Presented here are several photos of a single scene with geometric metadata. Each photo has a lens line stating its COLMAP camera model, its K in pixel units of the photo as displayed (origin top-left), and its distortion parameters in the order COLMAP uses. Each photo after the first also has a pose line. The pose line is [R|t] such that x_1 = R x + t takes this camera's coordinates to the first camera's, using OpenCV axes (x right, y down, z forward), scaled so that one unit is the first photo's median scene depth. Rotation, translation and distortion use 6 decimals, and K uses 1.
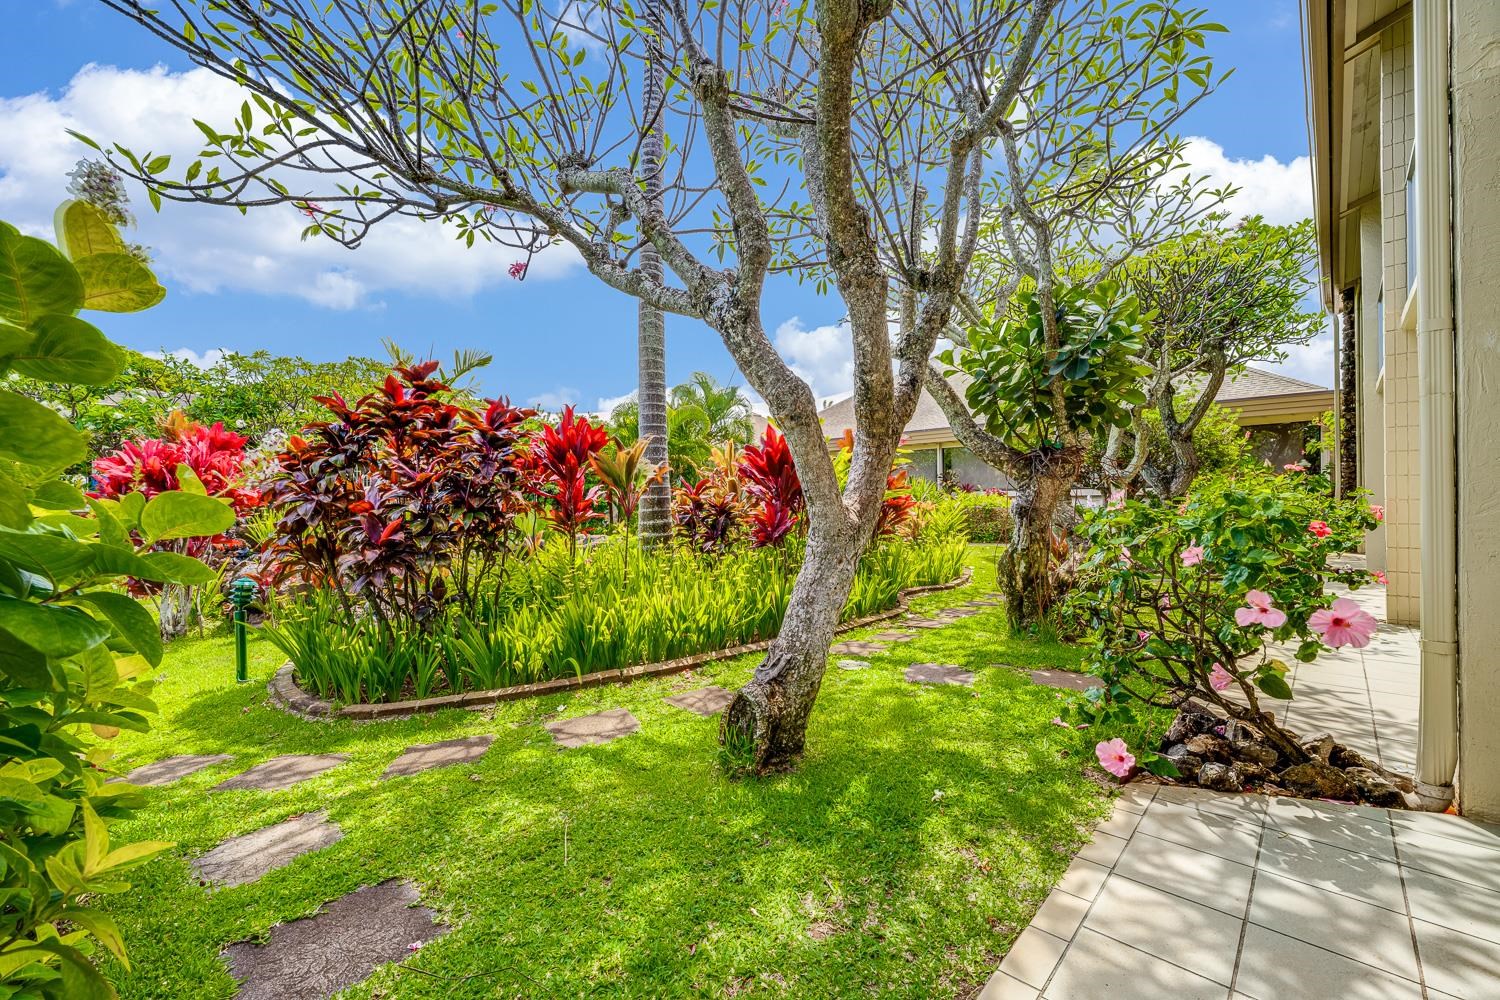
lens RADIAL K [[604.4, 0, 751.5], [0, 604.4, 501.1], [0, 0, 1]] dist [0.001796, -0.000022]
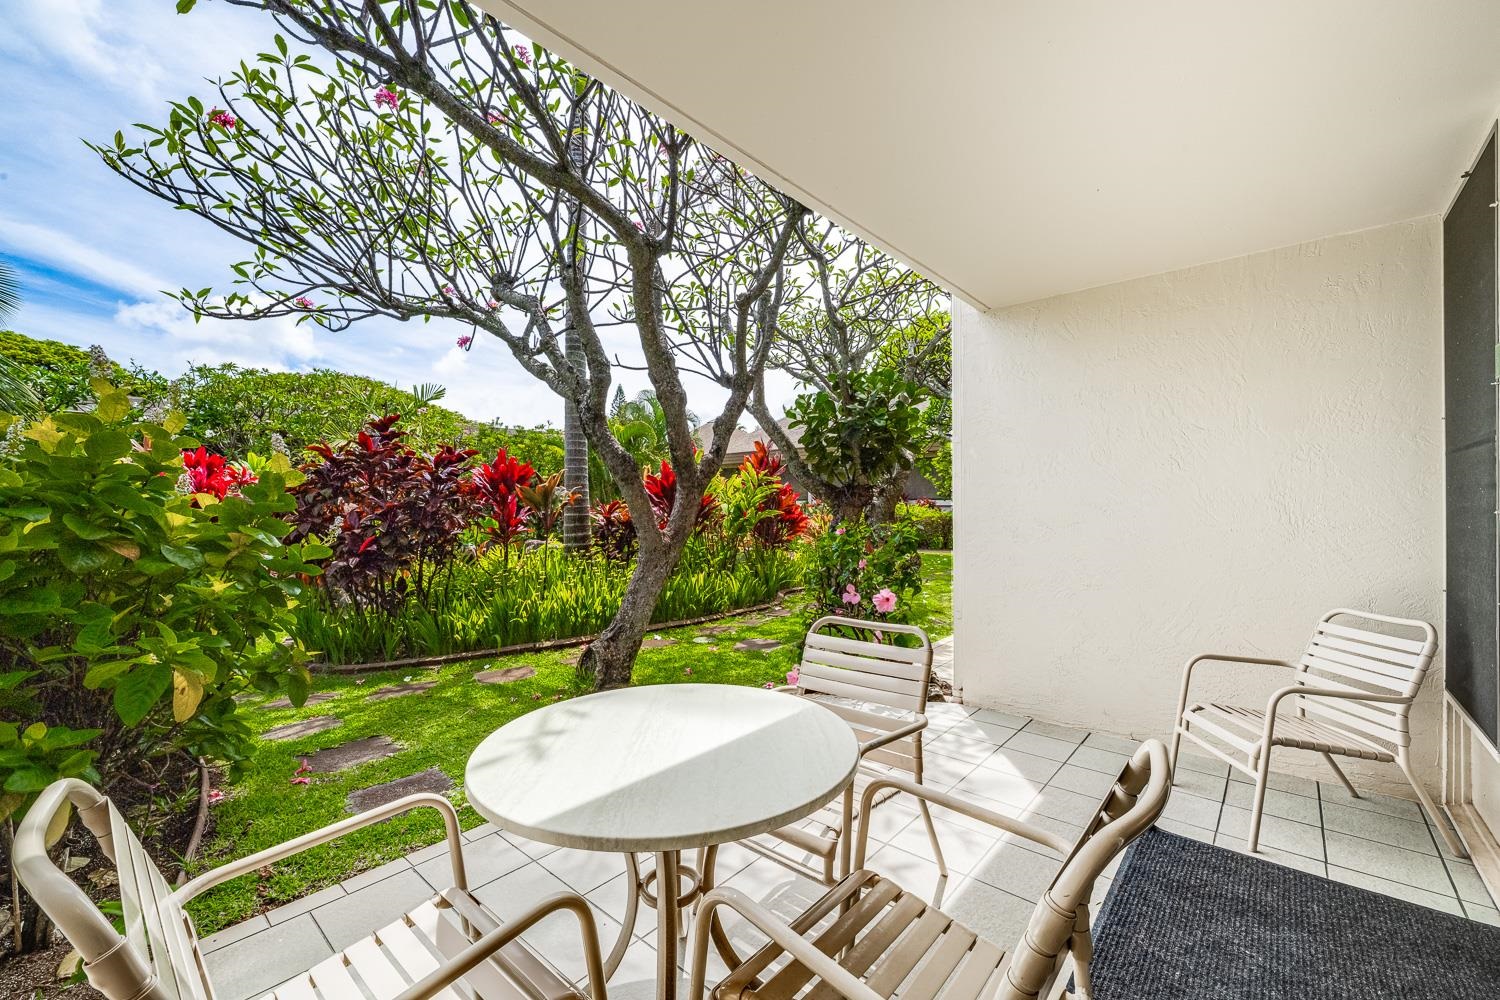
lens RADIAL K [[596.1, 0, 749.3], [0, 596.1, 507.1], [0, 0, 1]] dist [-0.001467, -0.000130]
pose [[0.998613, 0.007190, 0.052157, 0.207813], [-0.007433, 0.999962, 0.004454, -0.046555], [-0.052123, -0.004835, 0.998629, -0.405283]]
